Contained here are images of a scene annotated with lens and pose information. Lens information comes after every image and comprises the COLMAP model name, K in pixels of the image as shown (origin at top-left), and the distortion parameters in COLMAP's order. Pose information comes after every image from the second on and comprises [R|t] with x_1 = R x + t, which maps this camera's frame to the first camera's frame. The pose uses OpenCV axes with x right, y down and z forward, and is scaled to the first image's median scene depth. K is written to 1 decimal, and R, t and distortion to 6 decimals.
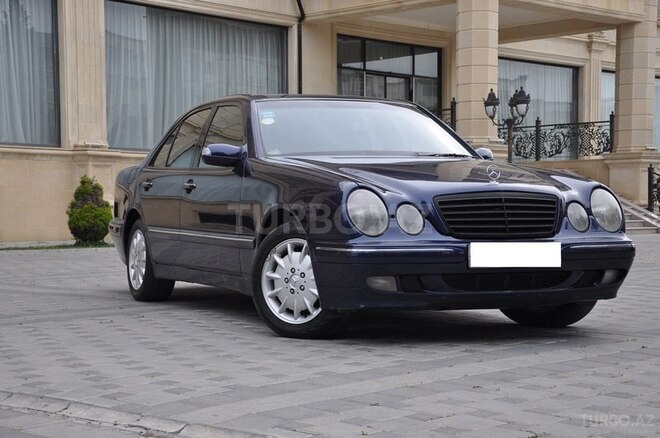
lens RADIAL K [[1255.0, 0, 330.0], [0, 1255.0, 219.0], [0, 0, 1]] dist [0.430662, 0.074717]
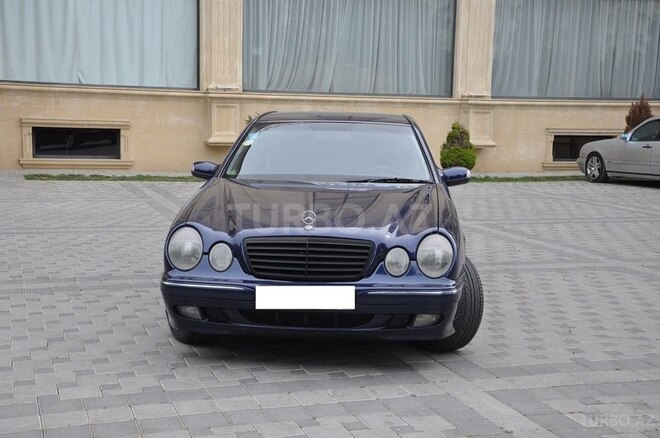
lens RADIAL K [[992.7, 0, 330.0], [0, 992.7, 219.0], [0, 0, 1]] dist [0.106821, -0.013553]
pose [[0.854124, 0.078680, -0.514083, 0.209818], [-0.023416, 0.993305, 0.113120, -0.047568], [0.519541, -0.084581, 0.850249, 0.103089]]
